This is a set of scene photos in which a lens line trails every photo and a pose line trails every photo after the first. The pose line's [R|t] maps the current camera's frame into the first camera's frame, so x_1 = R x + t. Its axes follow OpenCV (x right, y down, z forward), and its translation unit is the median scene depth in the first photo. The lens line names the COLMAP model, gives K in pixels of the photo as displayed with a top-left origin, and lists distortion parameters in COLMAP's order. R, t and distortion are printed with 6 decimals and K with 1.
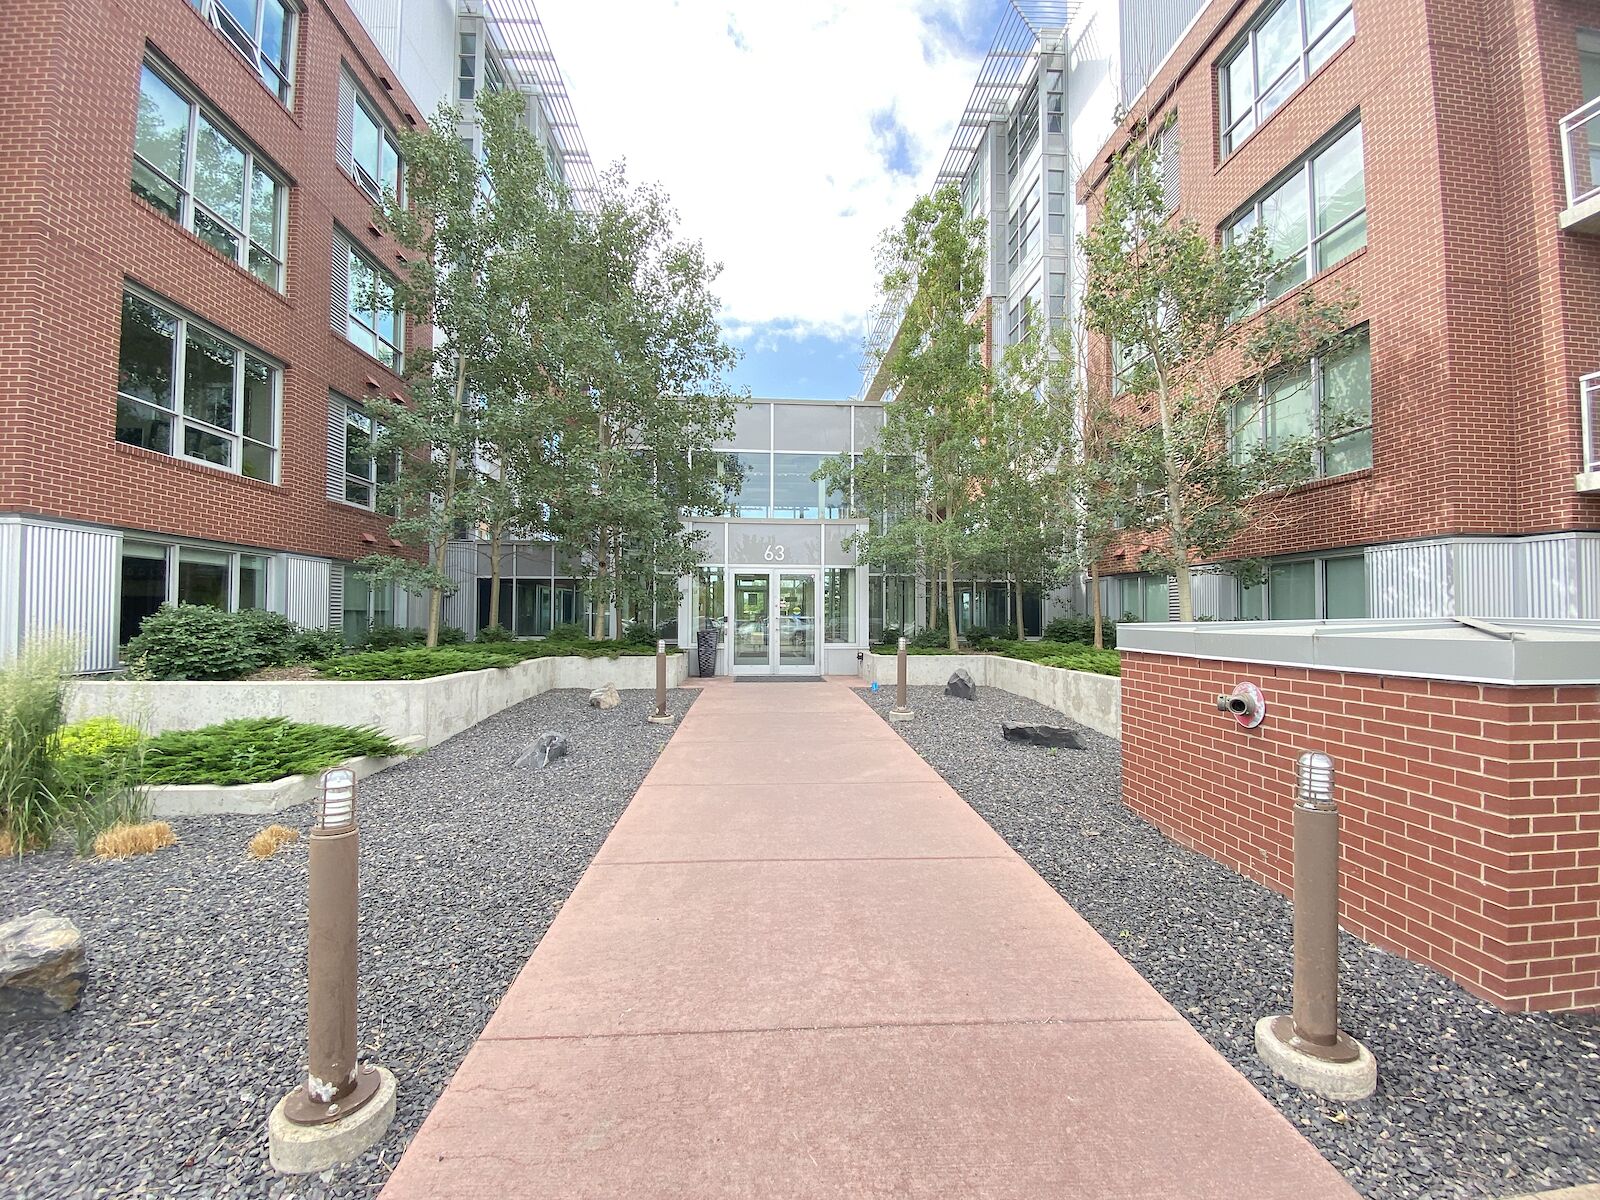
lens RADIAL K [[644.4, 0, 800.0], [0, 644.4, 600.0], [0, 0, 1]] dist [-0.000638, -0.000061]
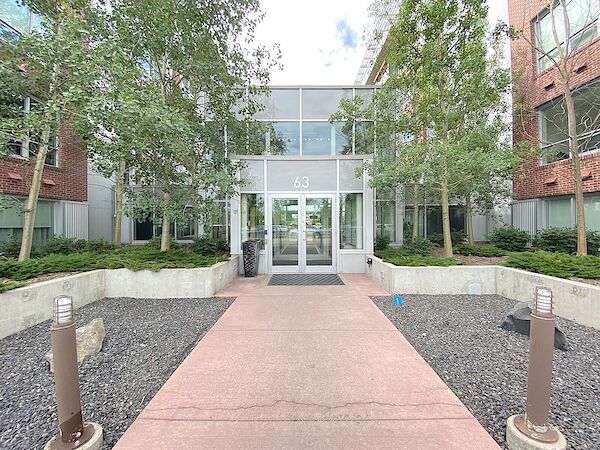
lens RADIAL K [[241.7, 0, 300.0], [0, 241.7, 225.0], [0, 0, 1]] dist [-0.000638, -0.000061]
pose [[0.999376, -0.009917, -0.033899, -0.026127], [0.010358, 0.999864, 0.012844, 0.008762], [0.033767, -0.013187, 0.999343, 0.501647]]
